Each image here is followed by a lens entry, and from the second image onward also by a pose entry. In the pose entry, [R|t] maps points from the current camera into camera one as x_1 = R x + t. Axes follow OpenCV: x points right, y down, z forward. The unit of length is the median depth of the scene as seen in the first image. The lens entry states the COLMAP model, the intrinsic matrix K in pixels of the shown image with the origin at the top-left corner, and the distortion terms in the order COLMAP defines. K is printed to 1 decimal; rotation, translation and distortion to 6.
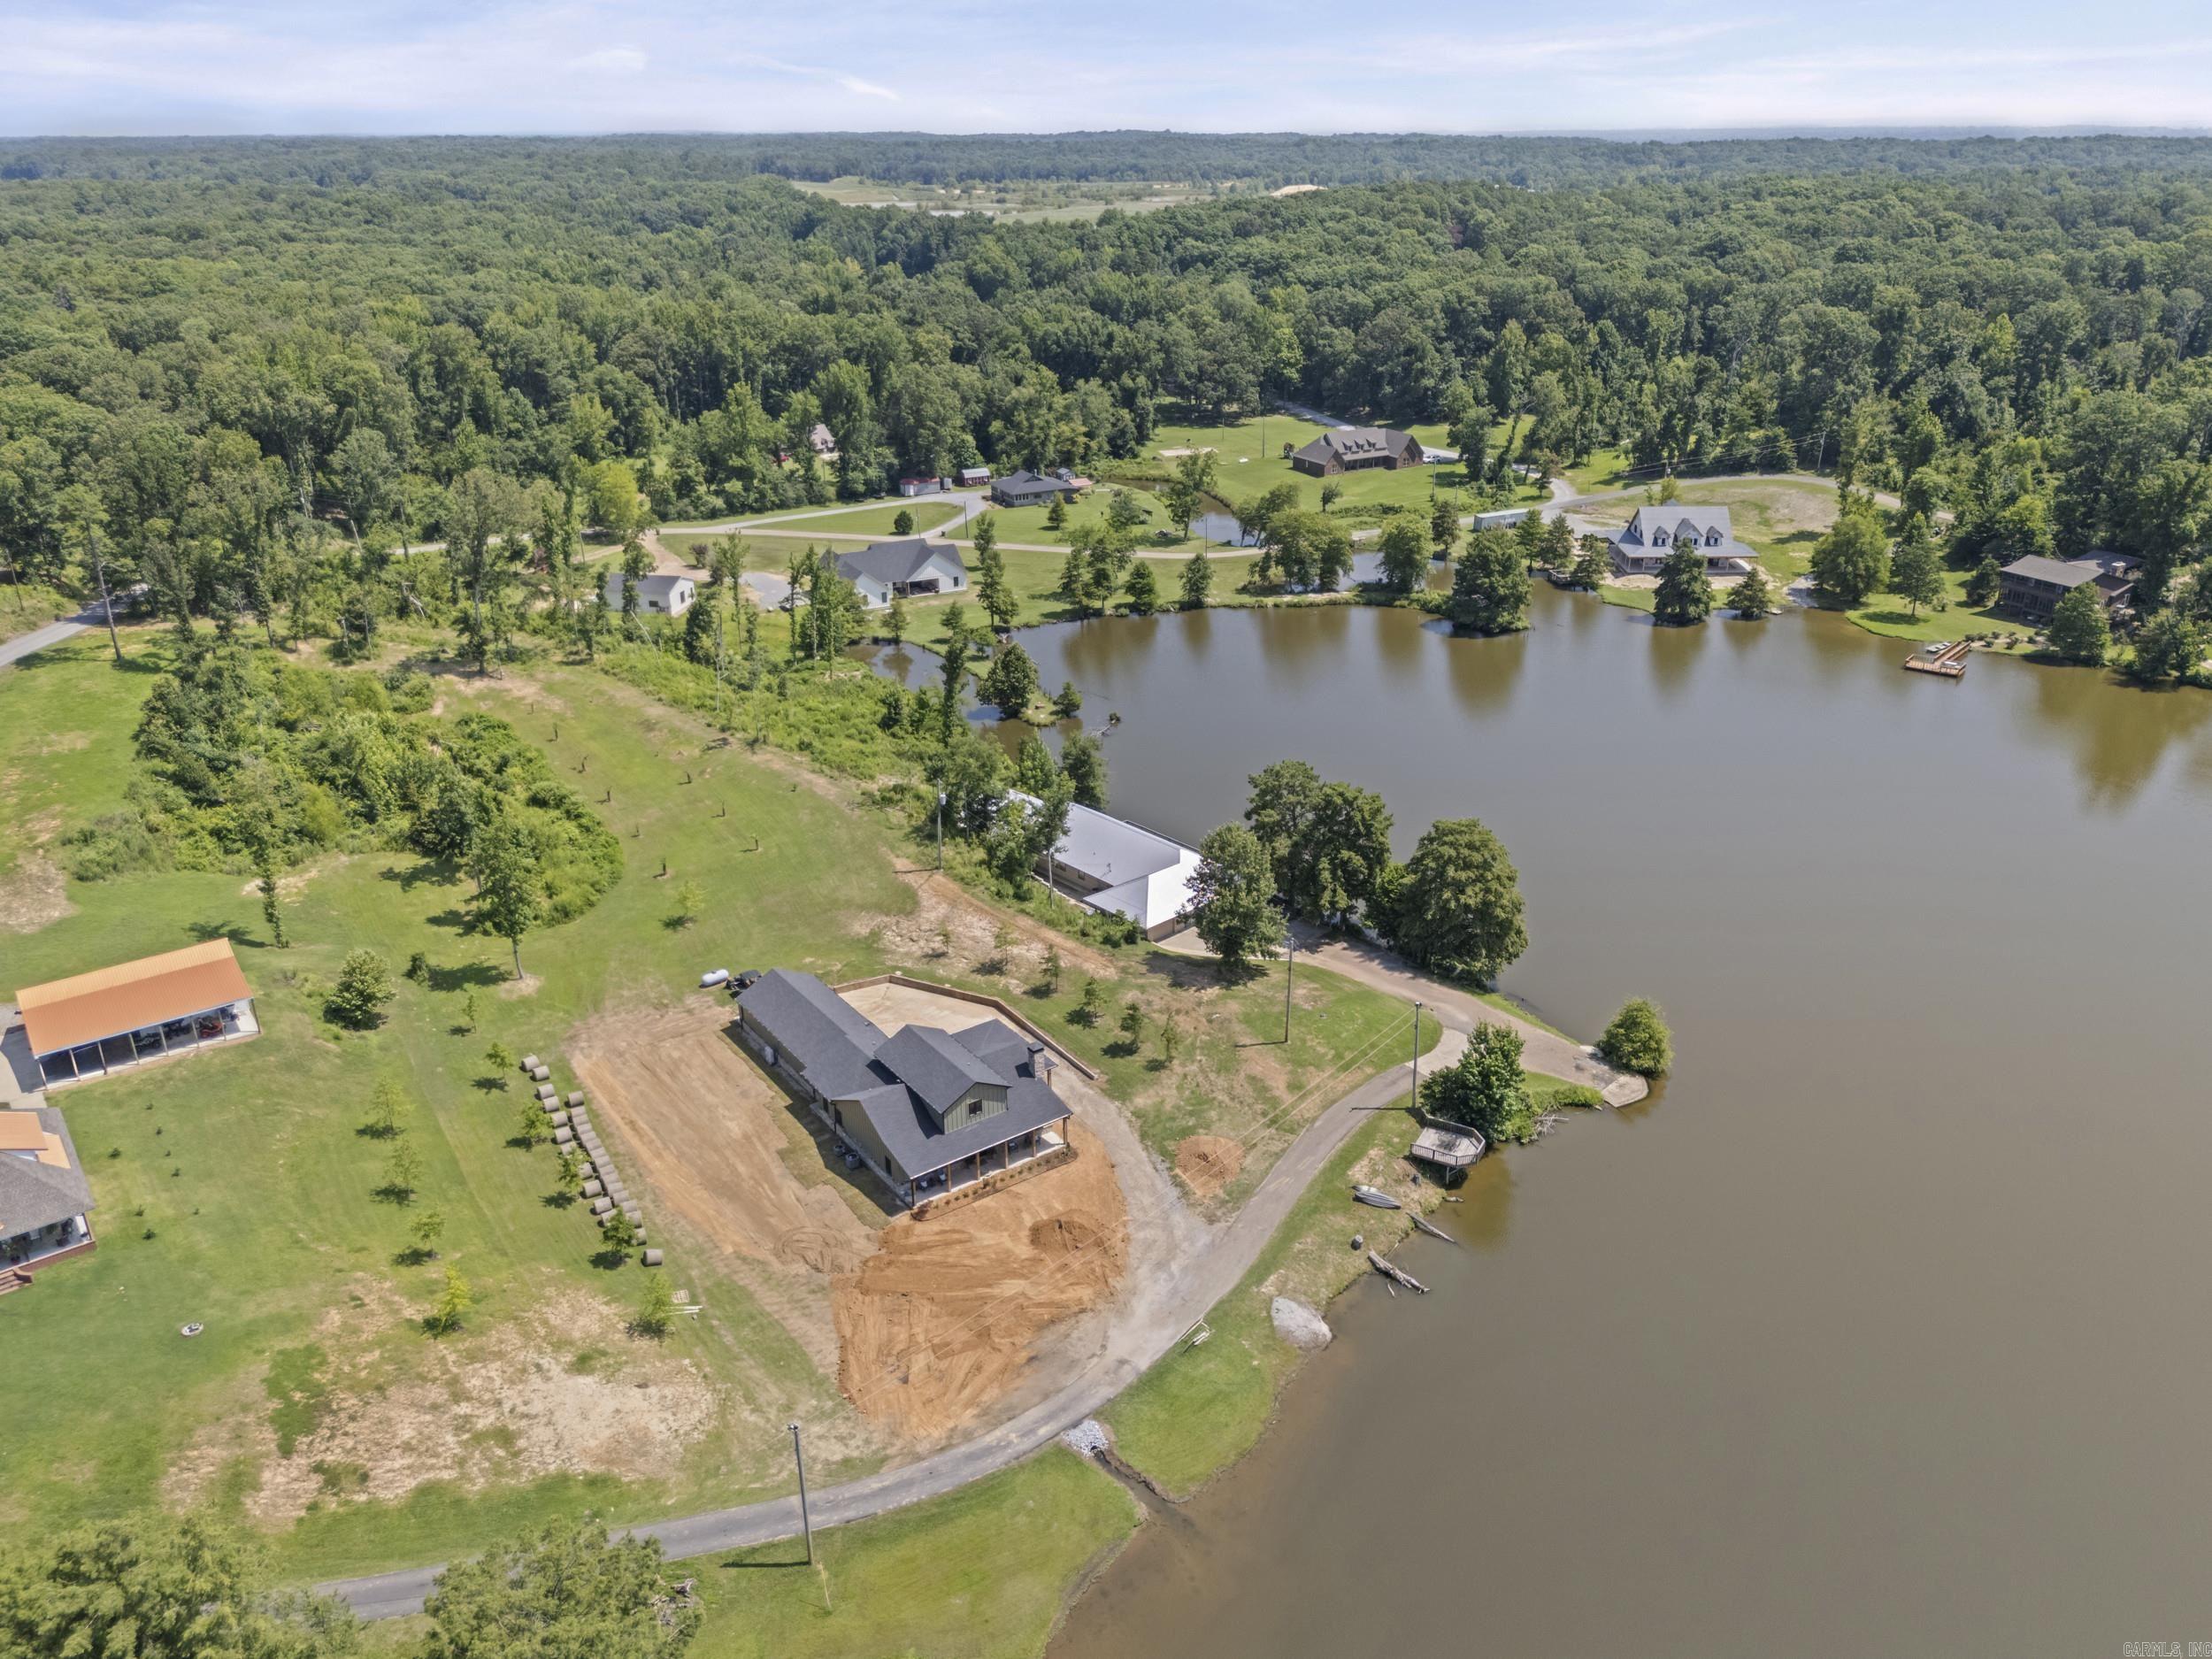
lens RADIAL K [[1534.0, 0, 1106.7], [0, 1534.0, 831.3], [0, 0, 1]] dist [0.011509, 0.000552]
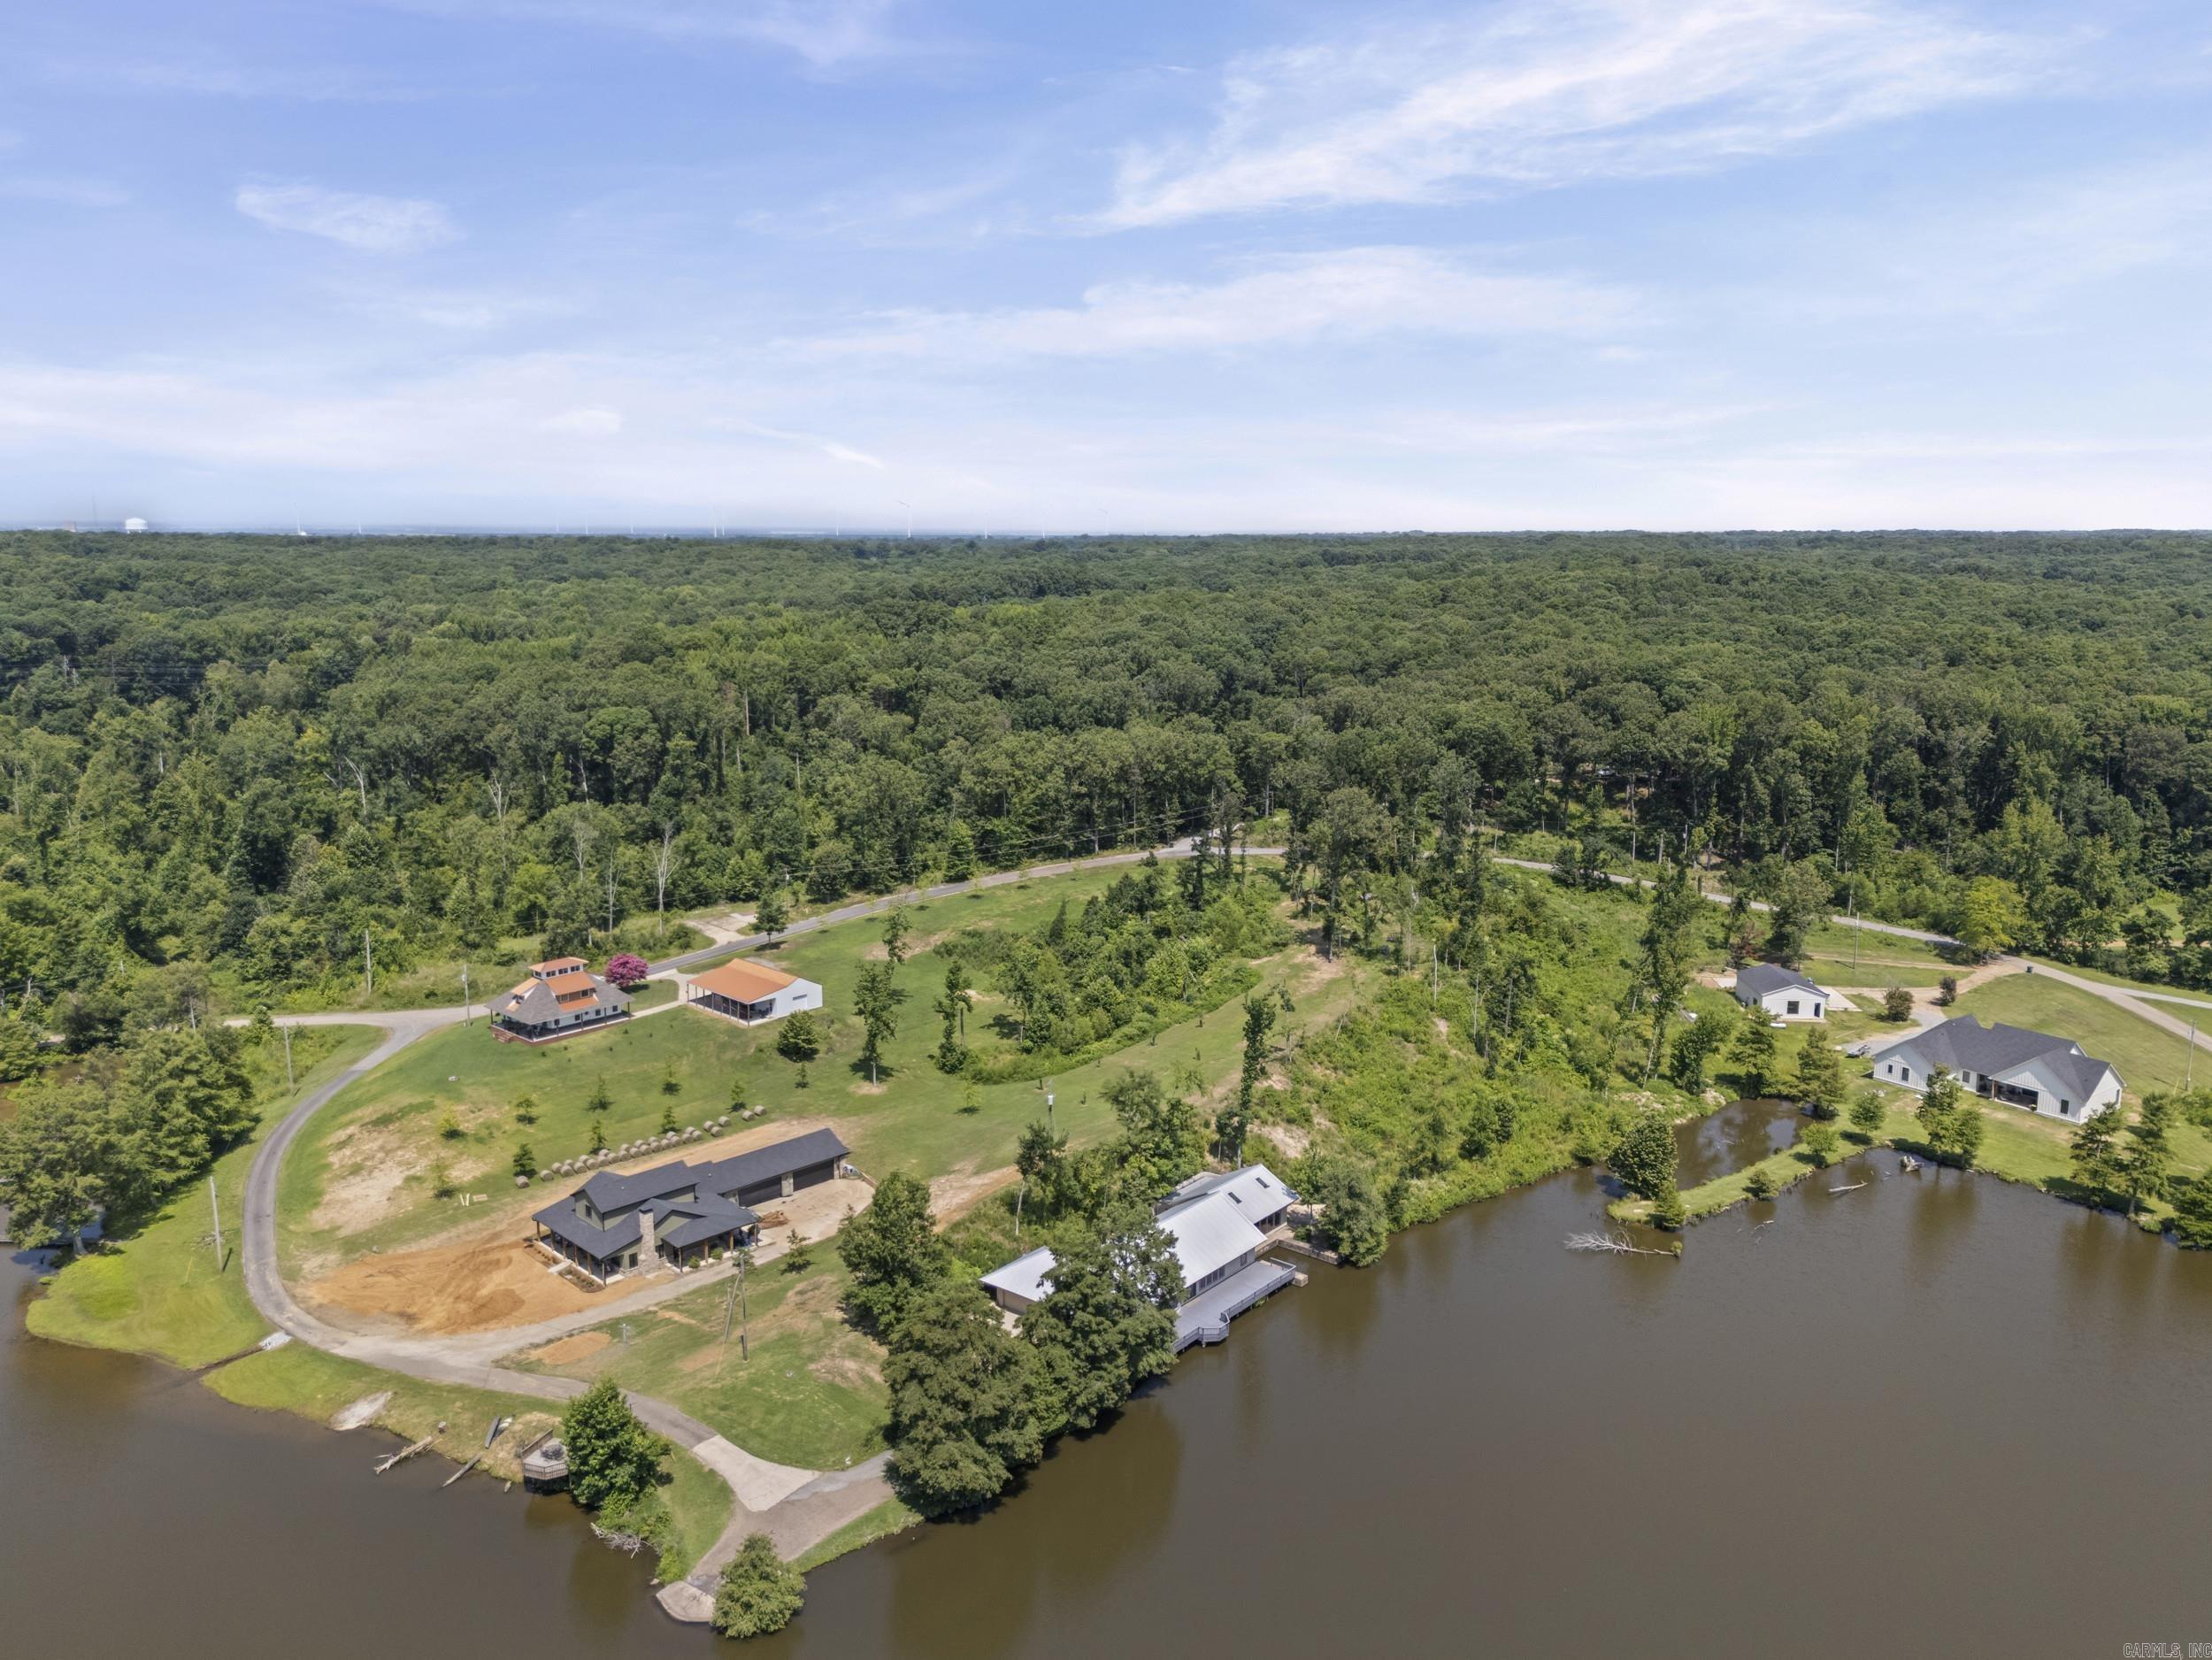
lens RADIAL K [[1534.0, 0, 1107.9], [0, 1534.0, 831.1], [0, 0, 1]] dist [0.011509, 0.000552]
pose [[0.231247, 0.206095, -0.950815, 1.374506], [-0.412705, 0.905796, 0.095963, -0.486986], [0.881022, 0.370215, 0.294519, 1.003510]]
